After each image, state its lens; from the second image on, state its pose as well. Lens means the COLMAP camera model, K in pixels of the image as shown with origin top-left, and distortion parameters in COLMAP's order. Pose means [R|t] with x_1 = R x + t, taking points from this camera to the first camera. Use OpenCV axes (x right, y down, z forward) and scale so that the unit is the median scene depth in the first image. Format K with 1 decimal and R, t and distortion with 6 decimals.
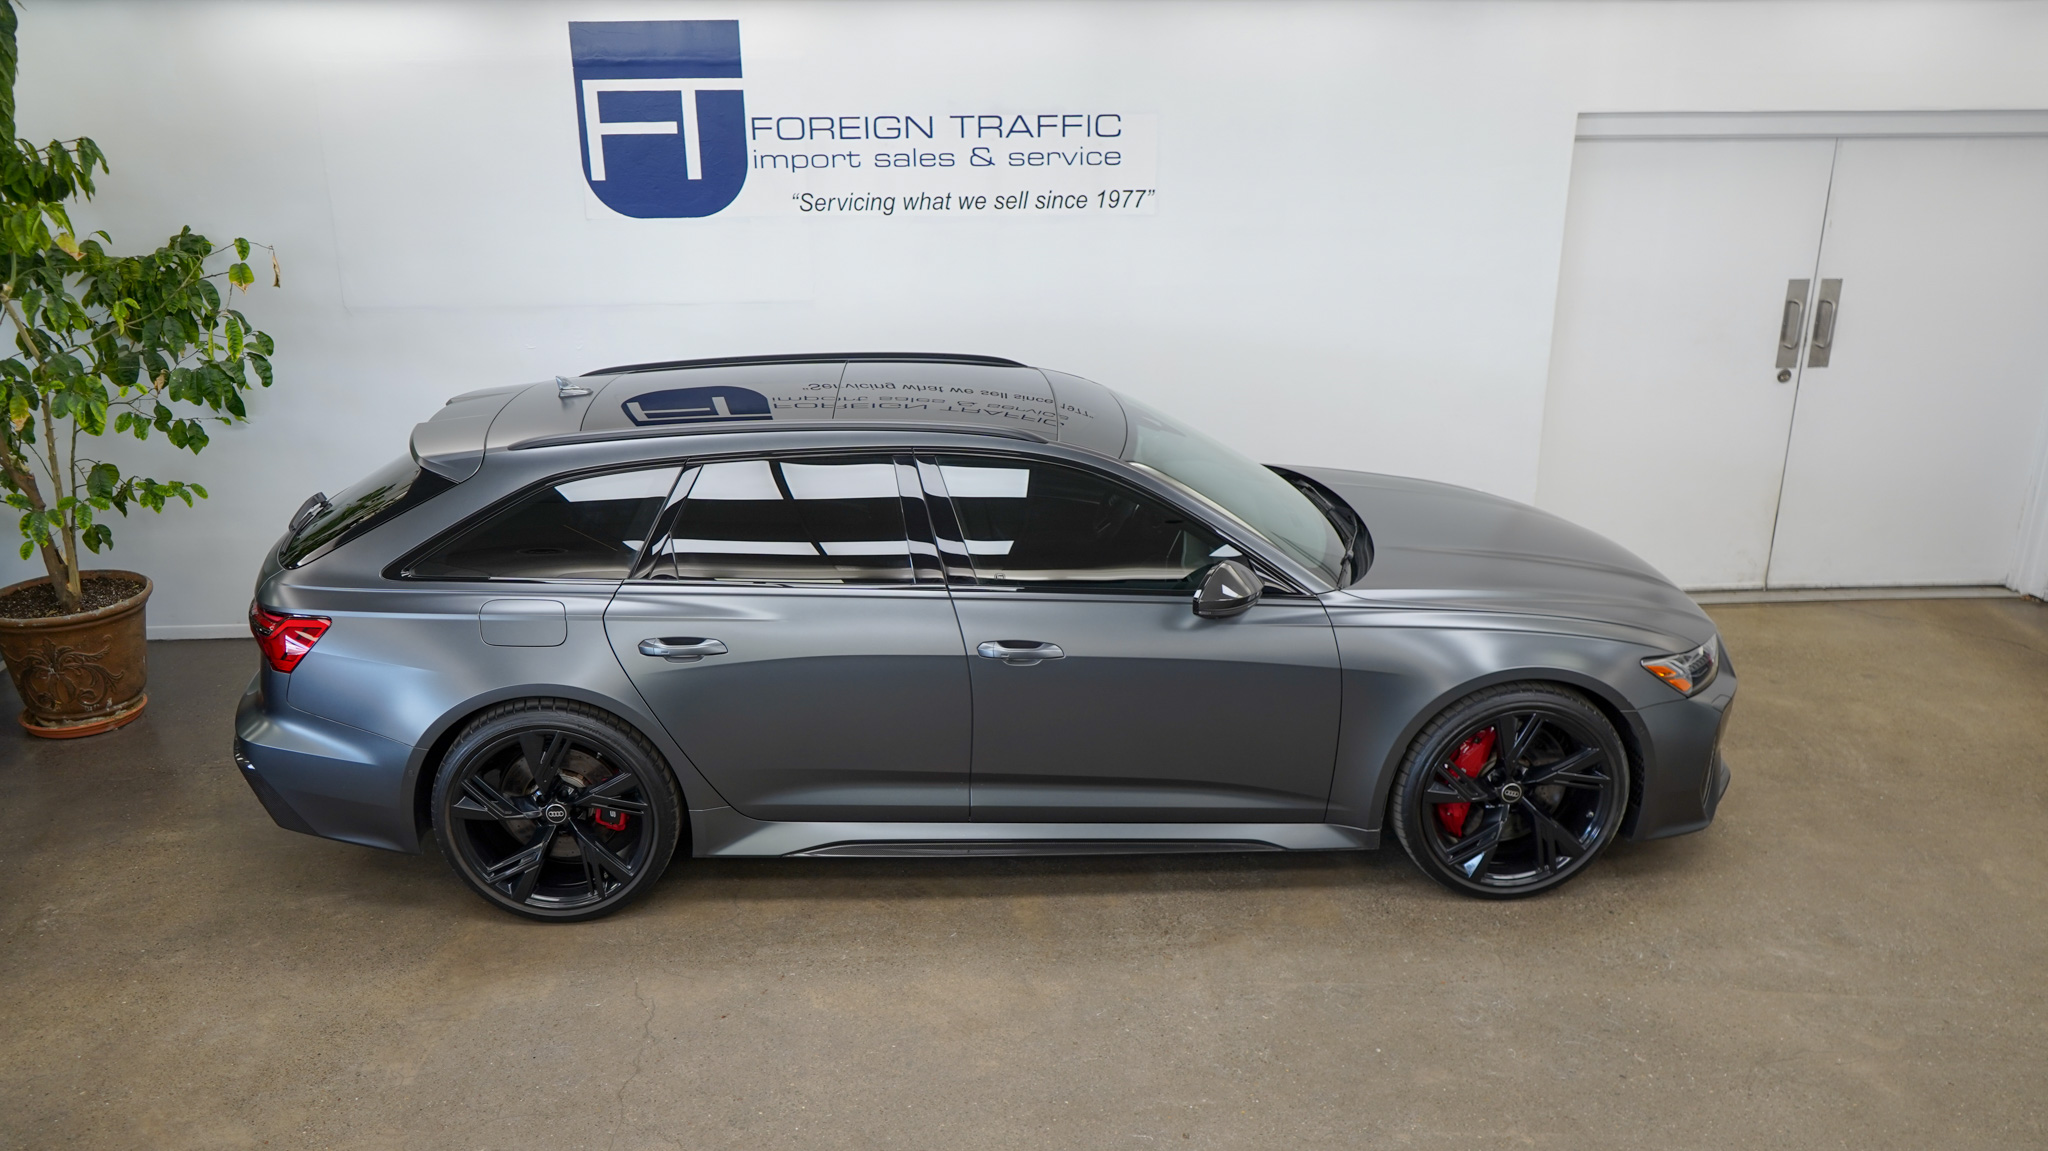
lens RADIAL K [[1631.4, 0, 1032.1], [0, 1631.4, 655.2], [0, 0, 1]] dist [-0.032075, 0.036335]
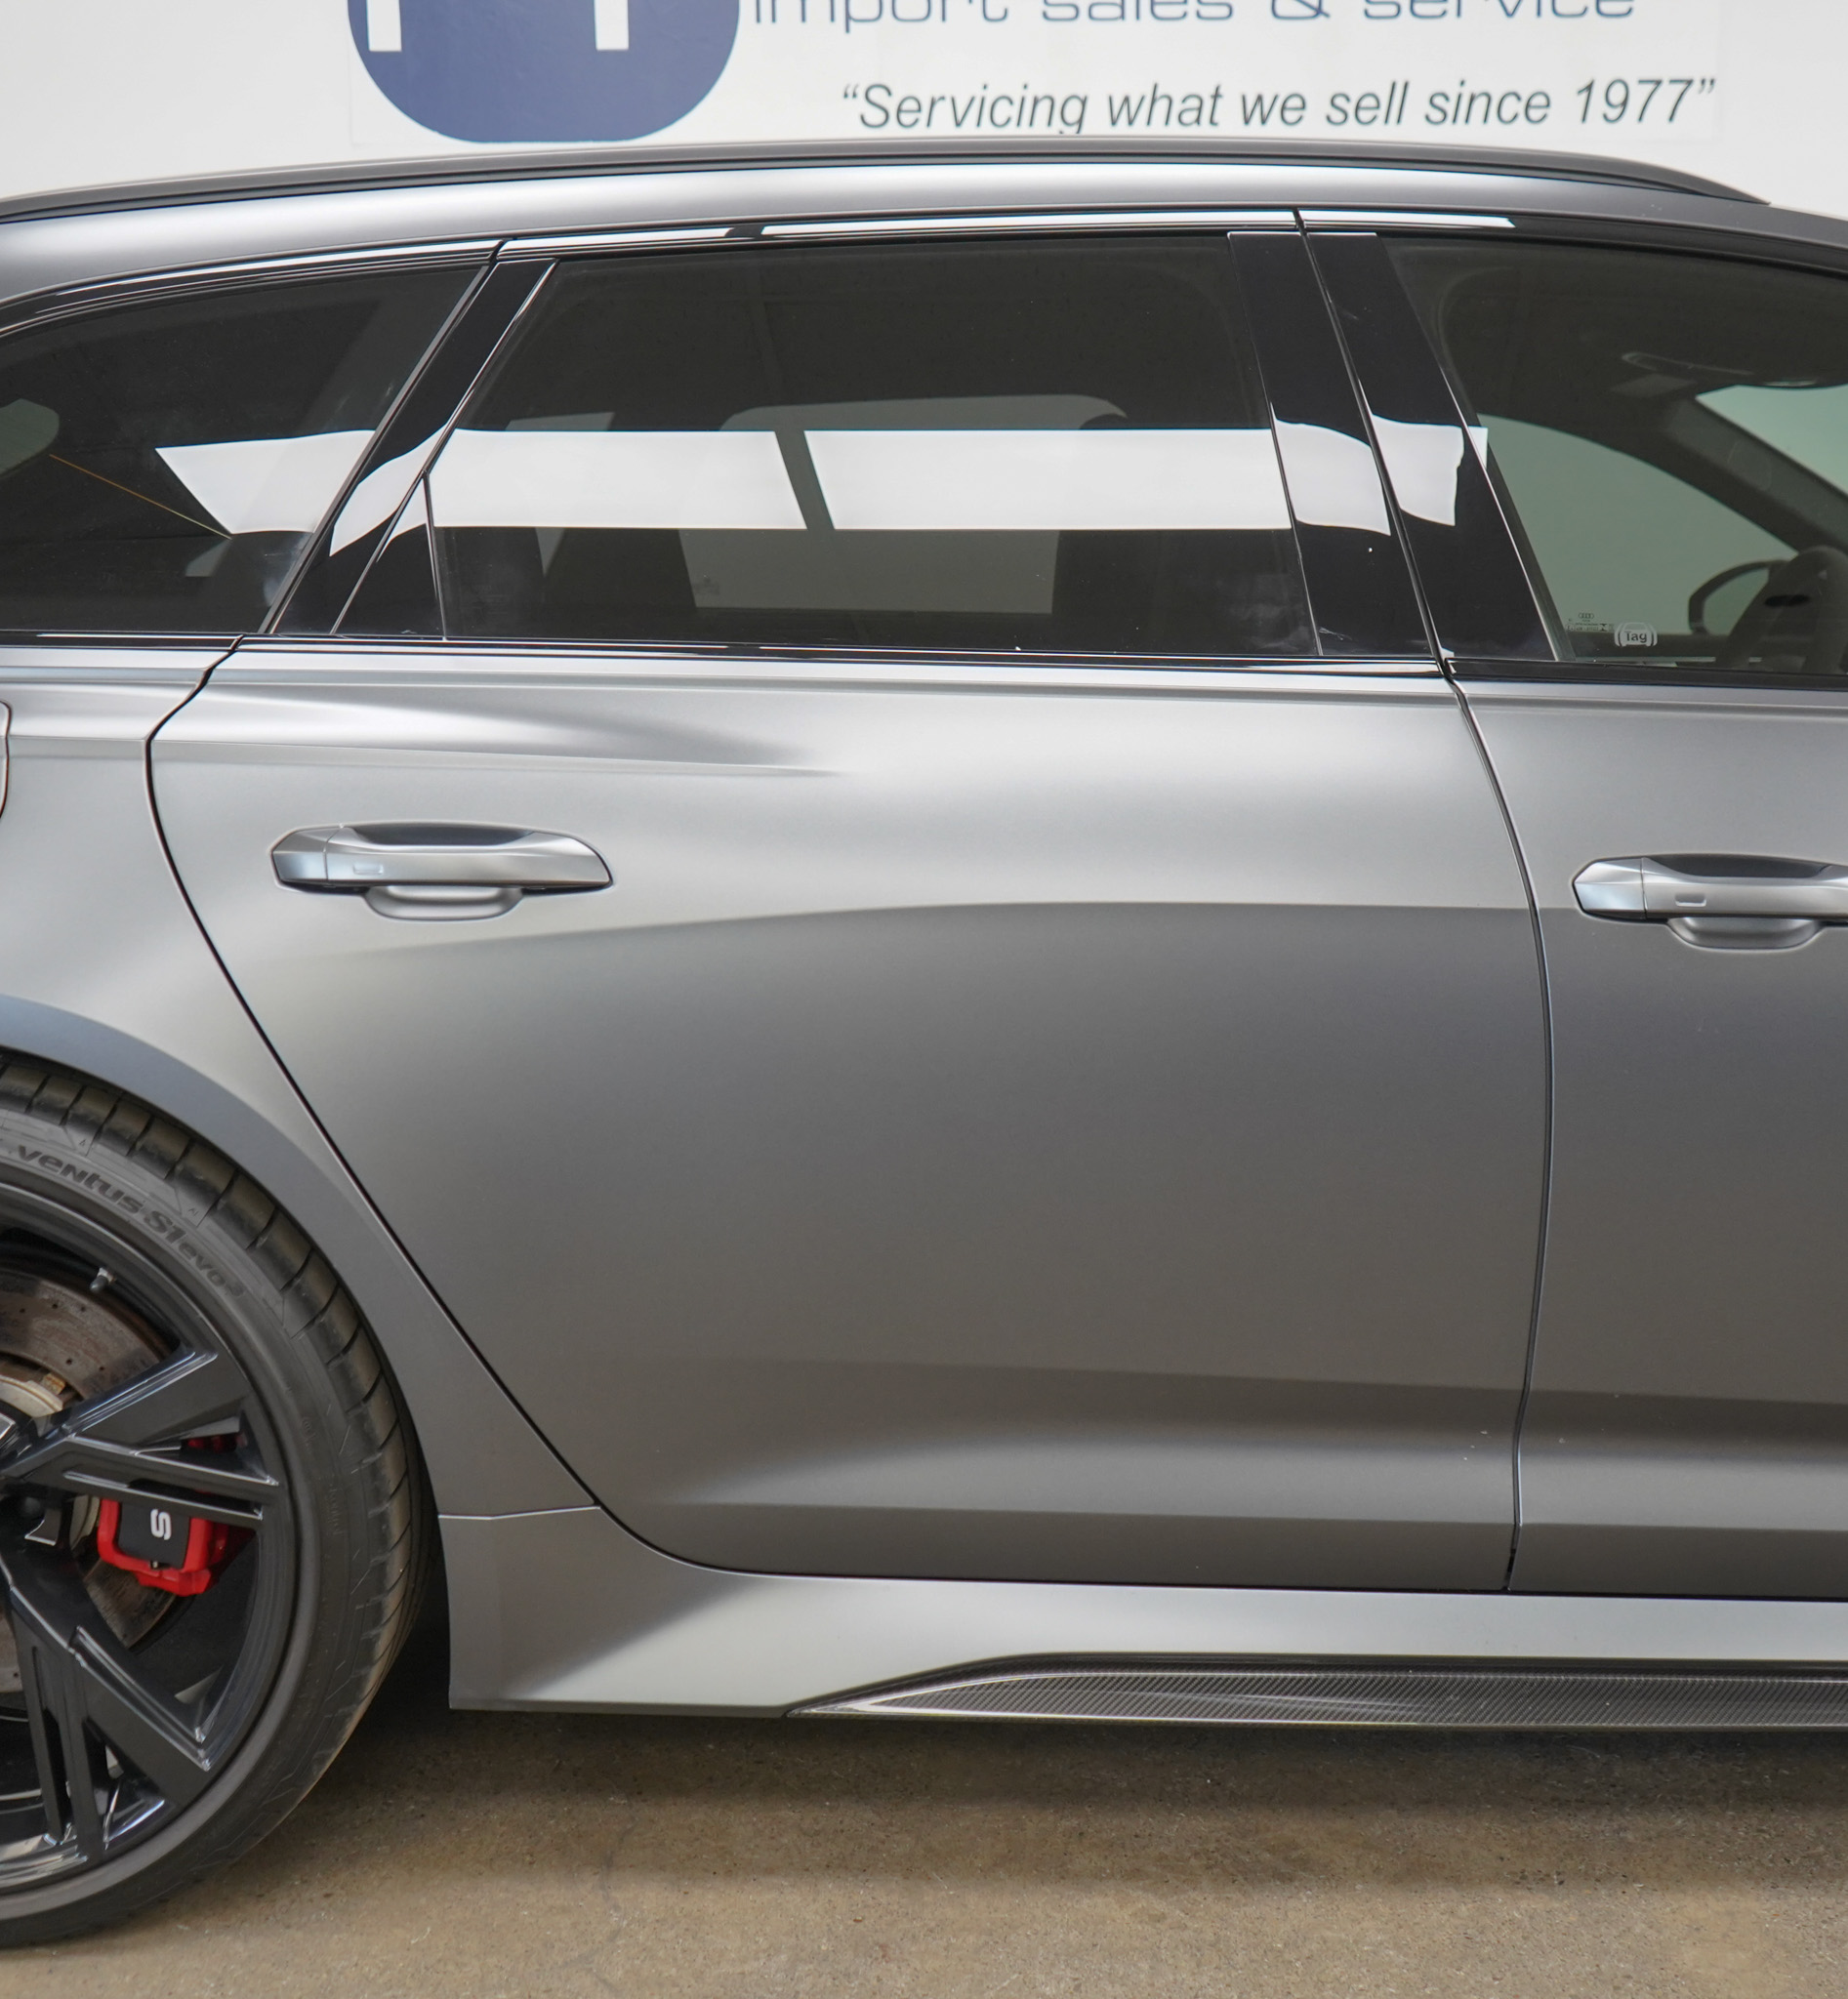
lens RADIAL K [[2378.8, 0, 992.2], [0, 2378.8, 988.6], [0, 0, 1]] dist [-0.000732, -0.015151]
pose [[0.998493, 0.005004, -0.054652, -0.075688], [-0.015687, 0.980308, -0.196850, 0.064172], [0.052591, 0.197411, 0.978909, 0.456528]]
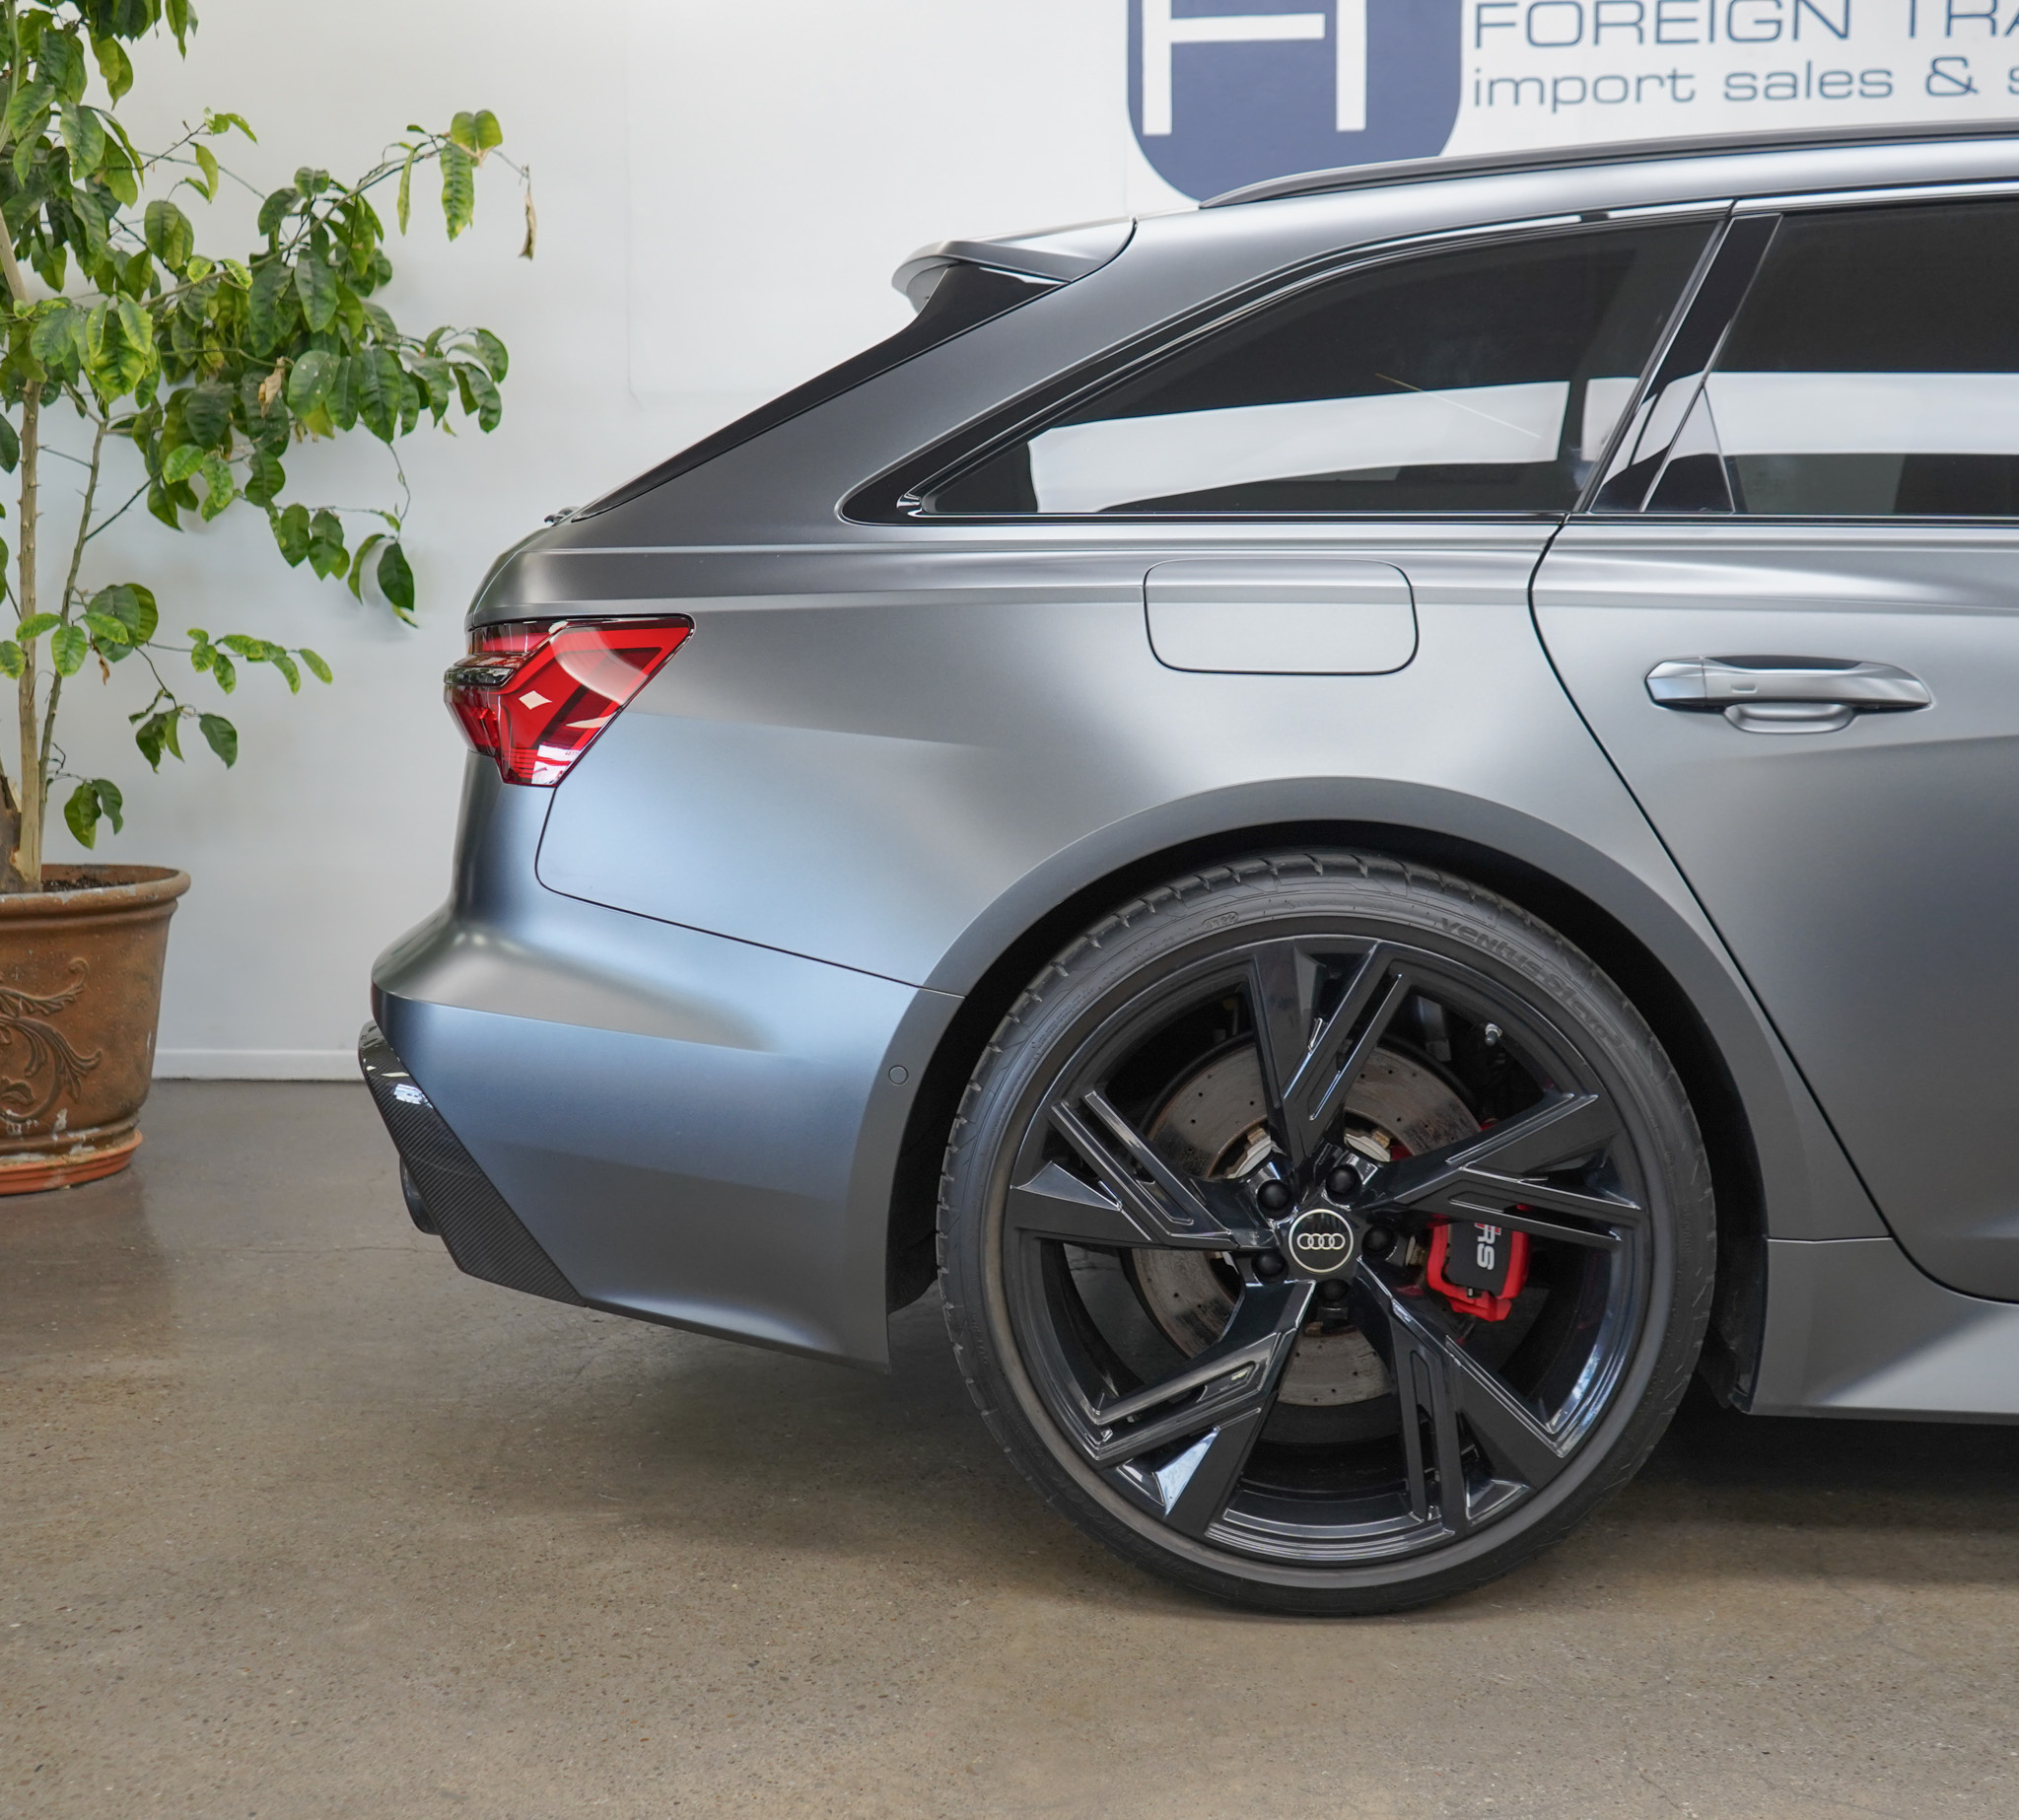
lens RADIAL K [[2164.1, 0, 1036.5], [0, 2164.1, 910.5], [0, 0, 1]] dist [-0.010992, 0.006696]
pose [[0.992087, 0.009922, -0.125160, -0.219348], [-0.042129, 0.965384, -0.257408, 0.108149], [0.118274, 0.260644, 0.958163, 0.427390]]
